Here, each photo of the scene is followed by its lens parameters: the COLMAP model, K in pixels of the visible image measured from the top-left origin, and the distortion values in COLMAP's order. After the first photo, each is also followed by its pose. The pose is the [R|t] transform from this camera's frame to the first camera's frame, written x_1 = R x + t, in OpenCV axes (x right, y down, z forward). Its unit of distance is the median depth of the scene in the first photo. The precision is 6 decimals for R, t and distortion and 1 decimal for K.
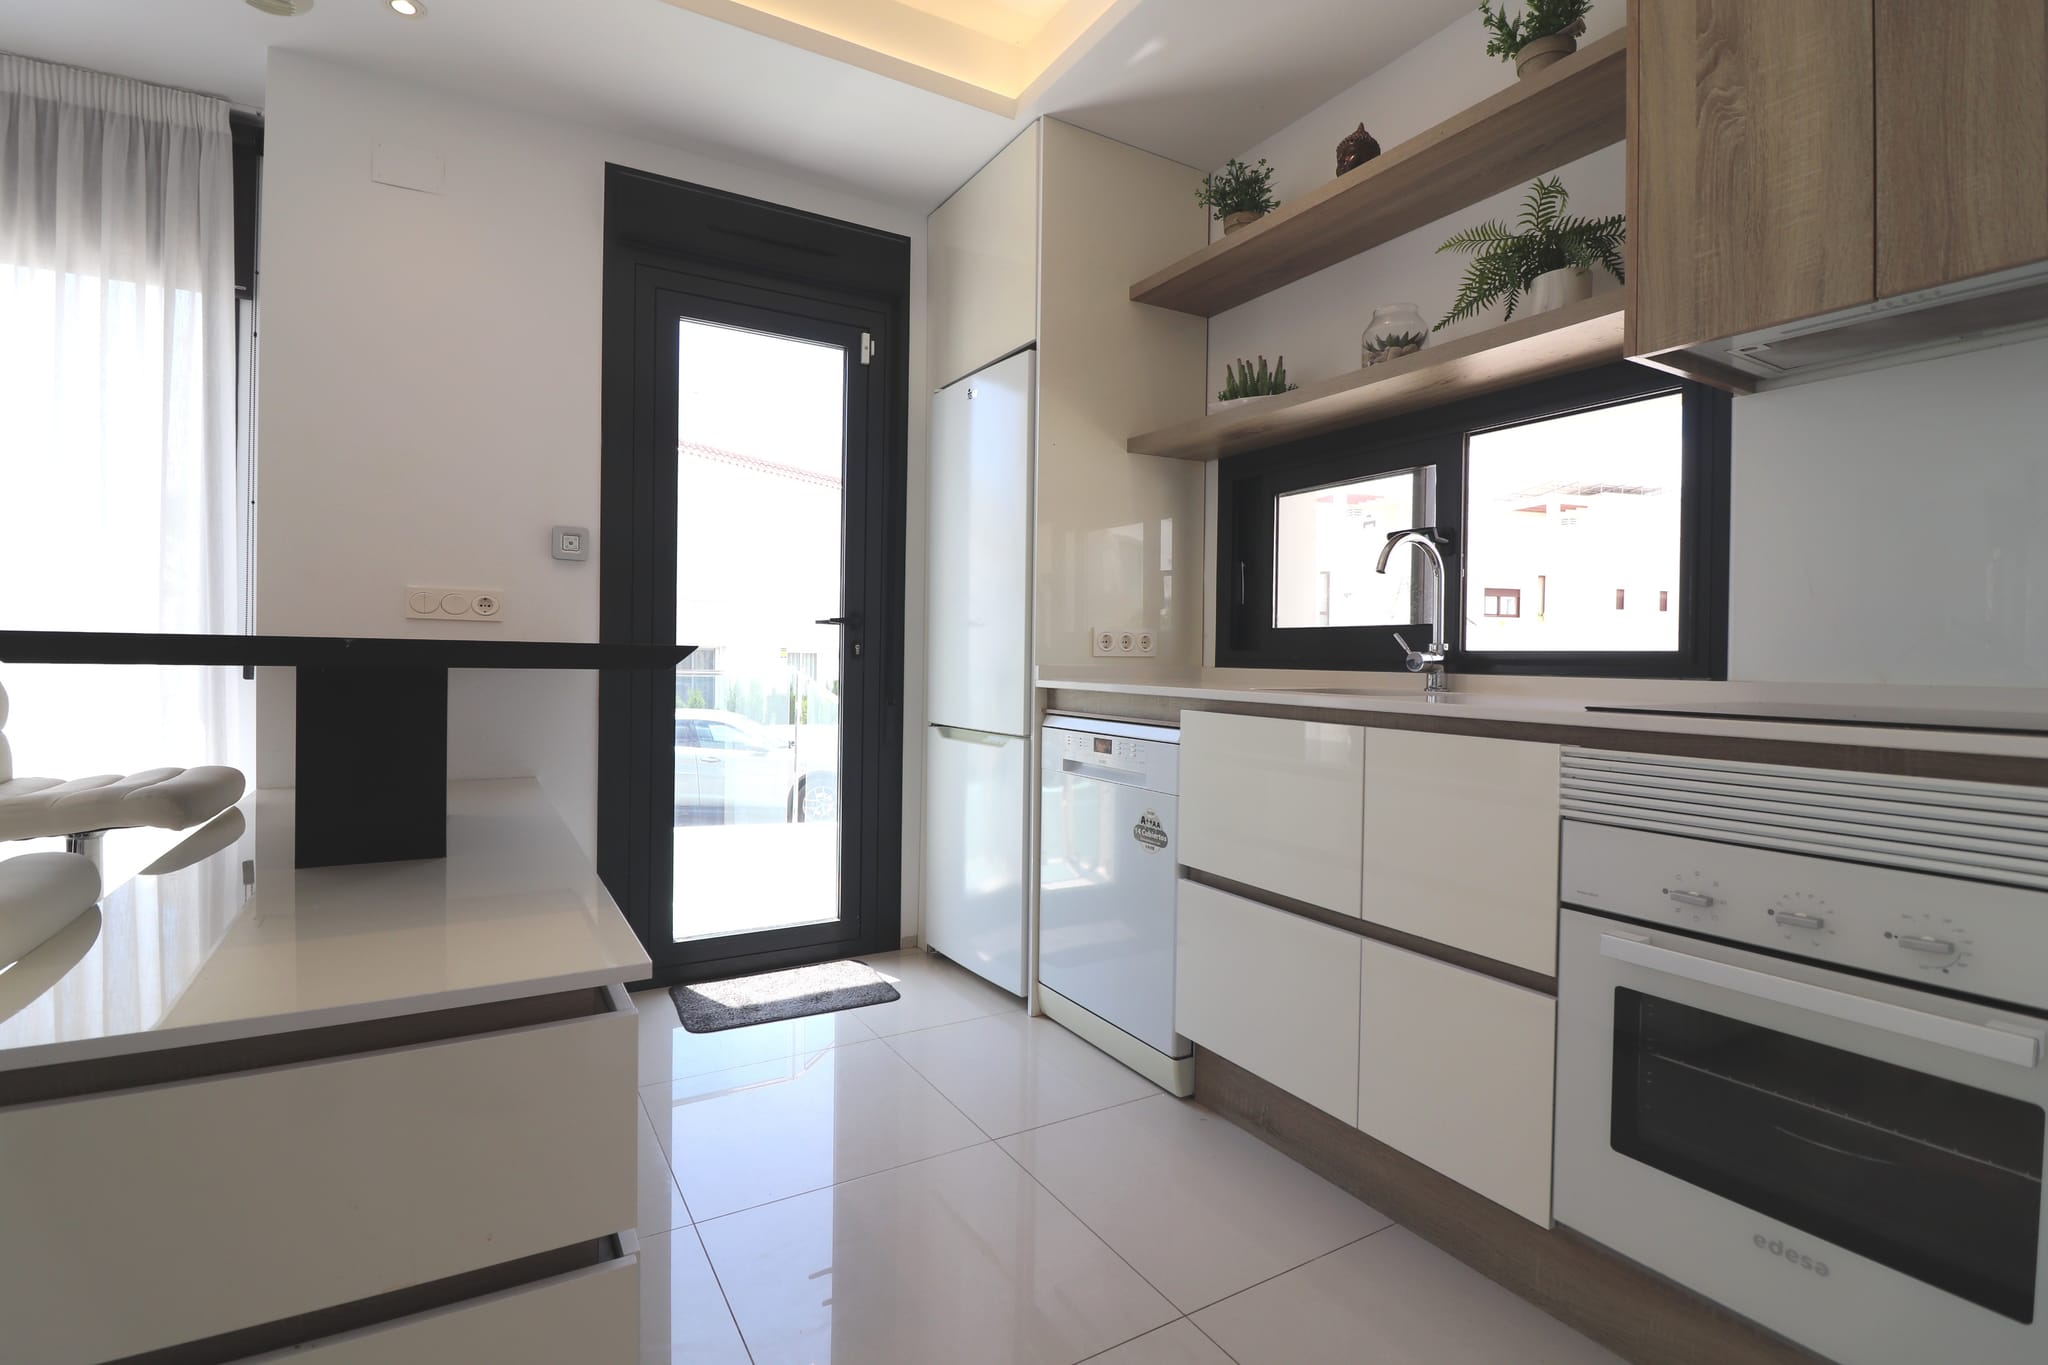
lens RADIAL K [[956.5, 0, 1015.1], [0, 956.5, 675.8], [0, 0, 1]] dist [-0.013549, -0.004975]
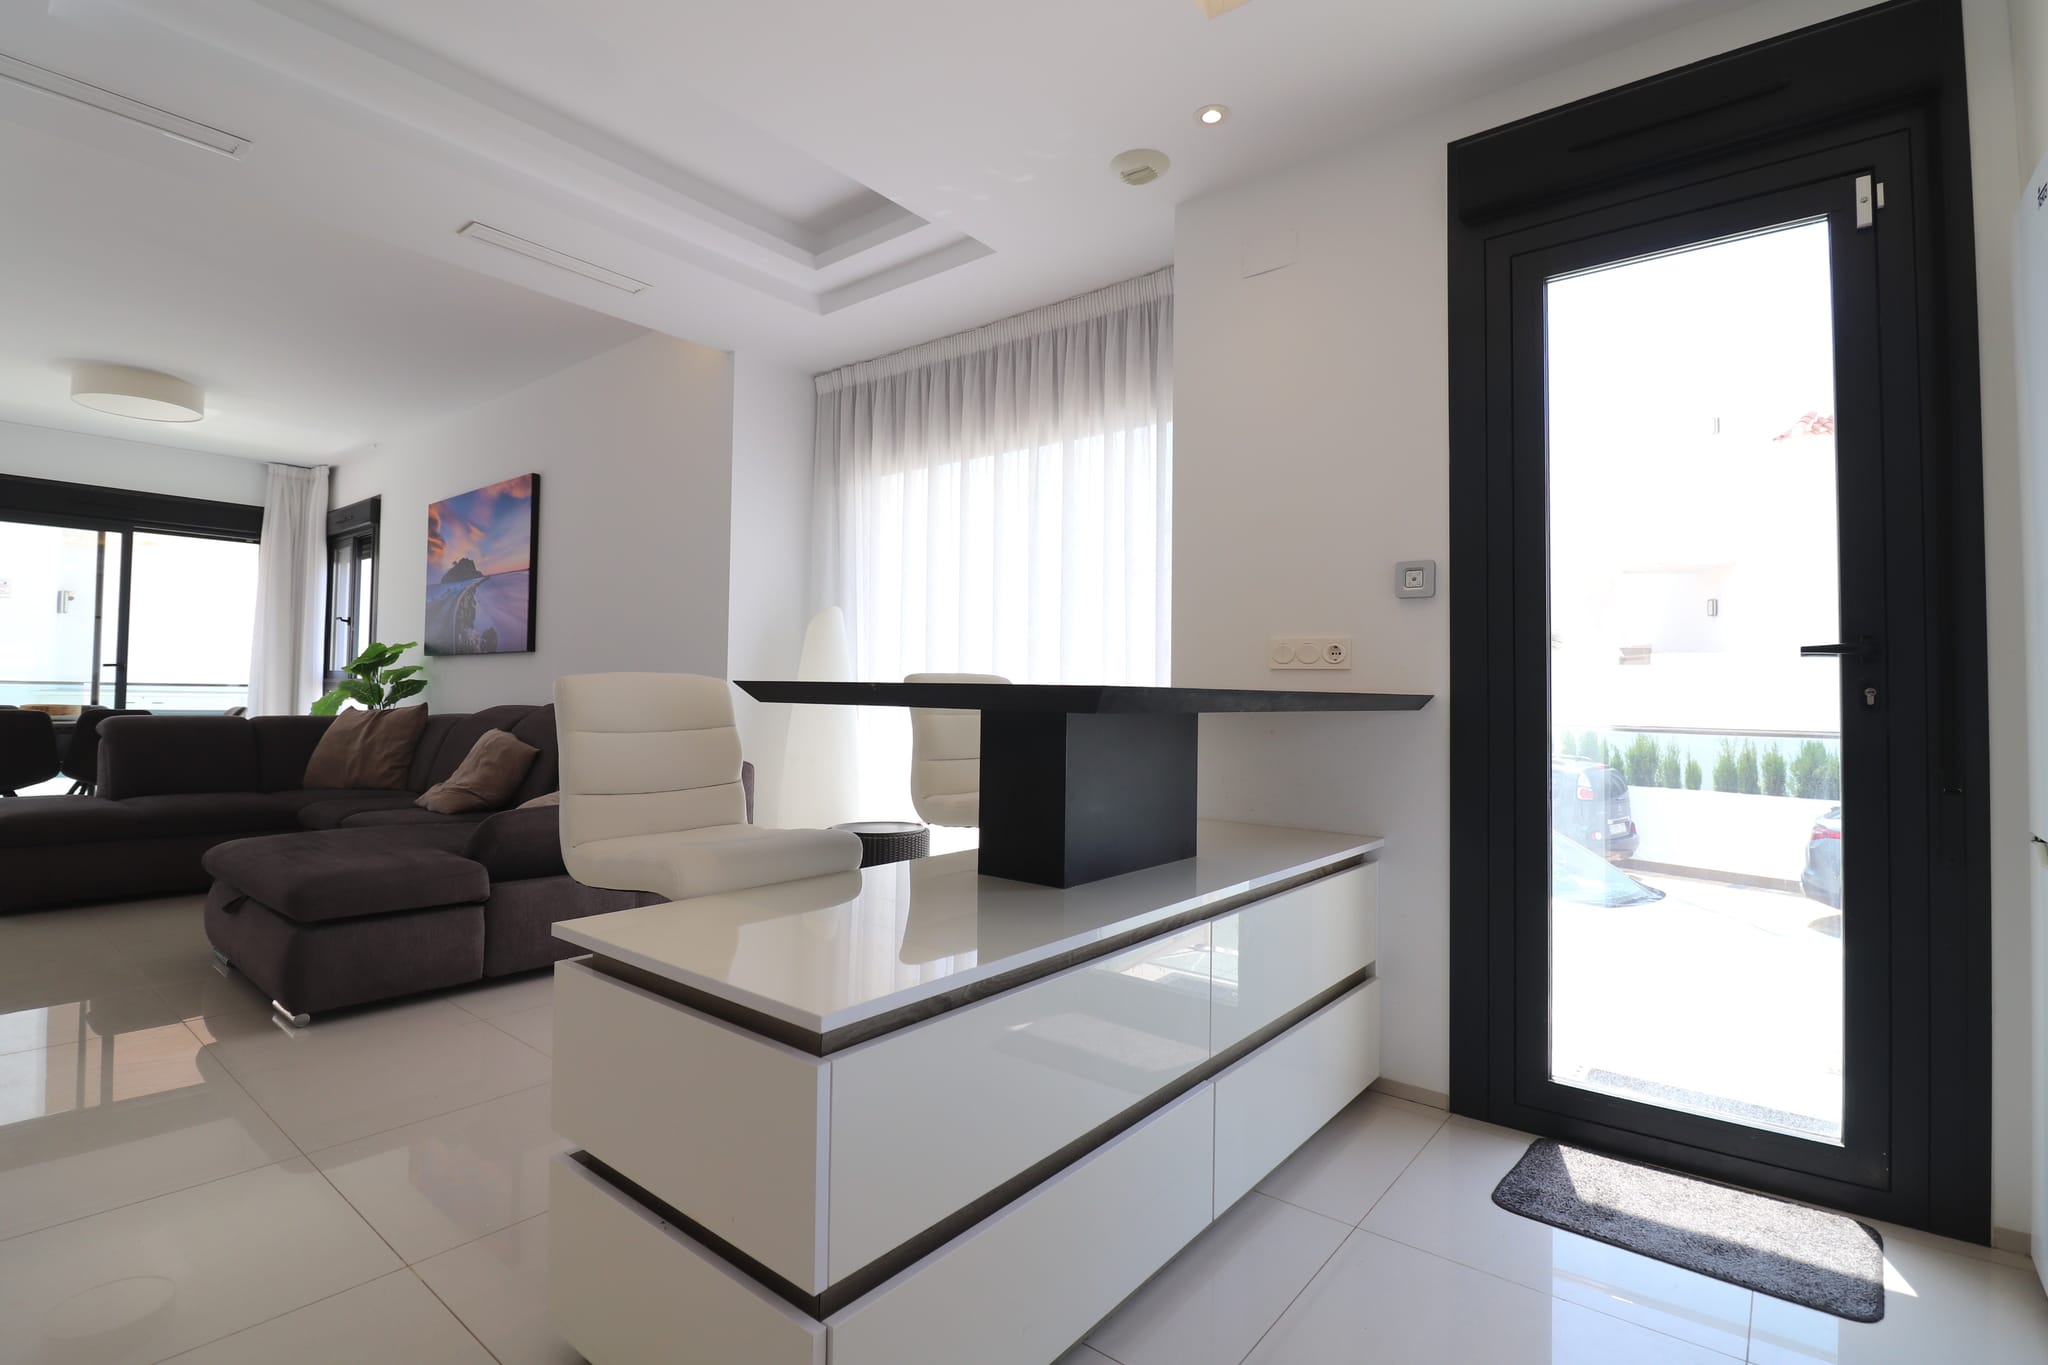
lens RADIAL K [[956.5, 0, 1014.4], [0, 956.5, 667.2], [0, 0, 1]] dist [-0.013549, -0.004975]
pose [[0.346909, -0.039601, -0.937062, 0.254257], [-0.026738, 0.998285, -0.052087, -0.000288], [0.937517, 0.043125, 0.345255, 0.371654]]
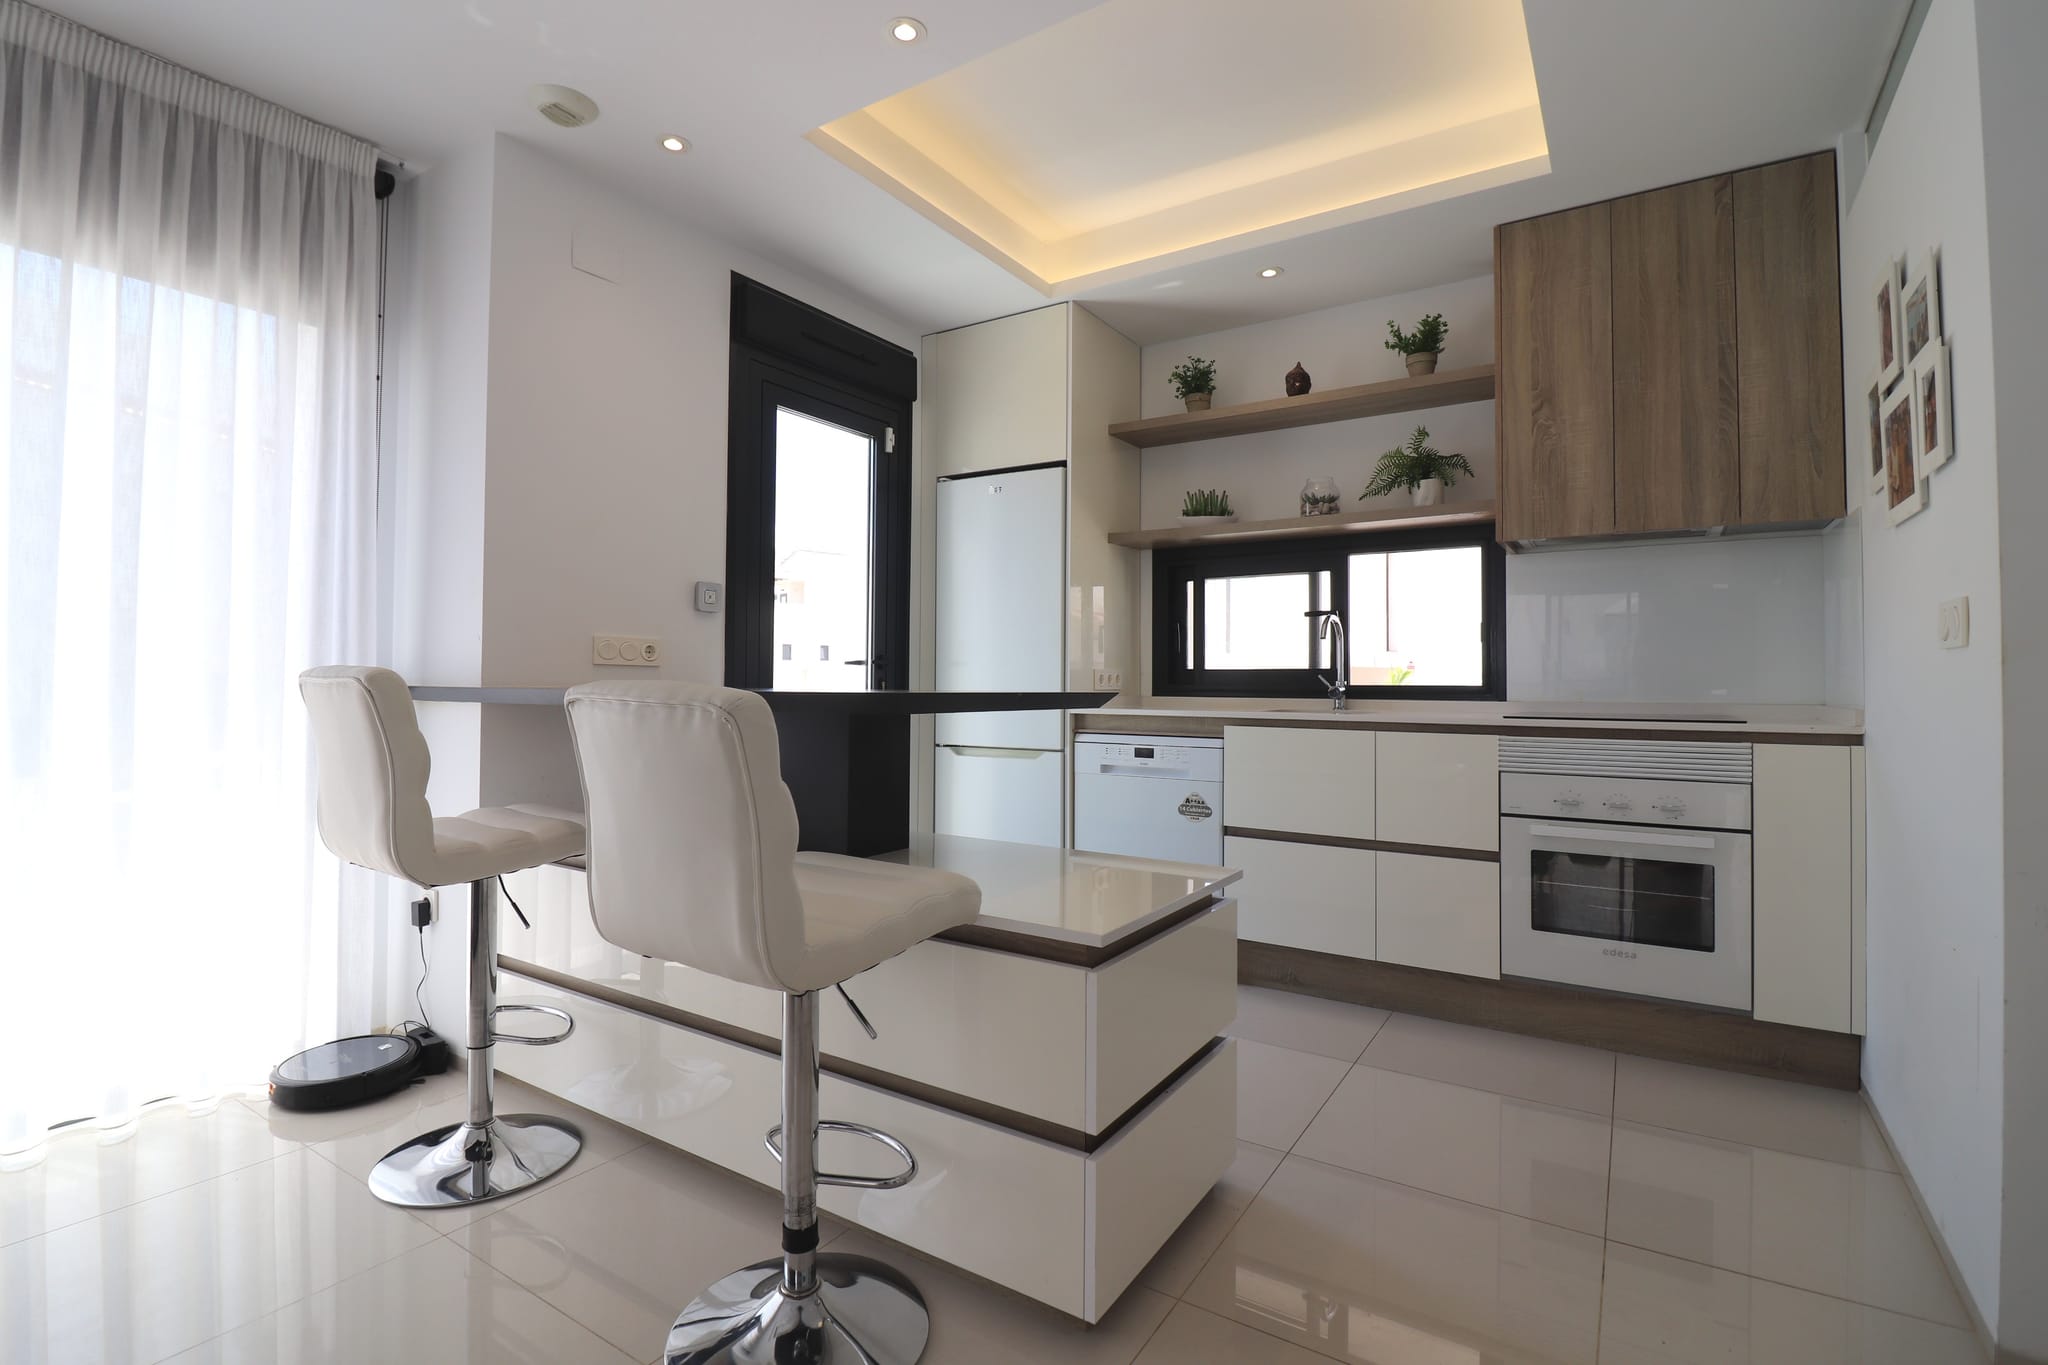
lens RADIAL K [[956.5, 0, 1010.3], [0, 956.5, 670.7], [0, 0, 1]] dist [-0.013549, -0.004975]
pose [[0.894879, -0.004313, 0.446289, -0.705766], [0.016661, 0.999579, -0.023750, -0.019121], [-0.445998, 0.028689, 0.894574, -0.196652]]
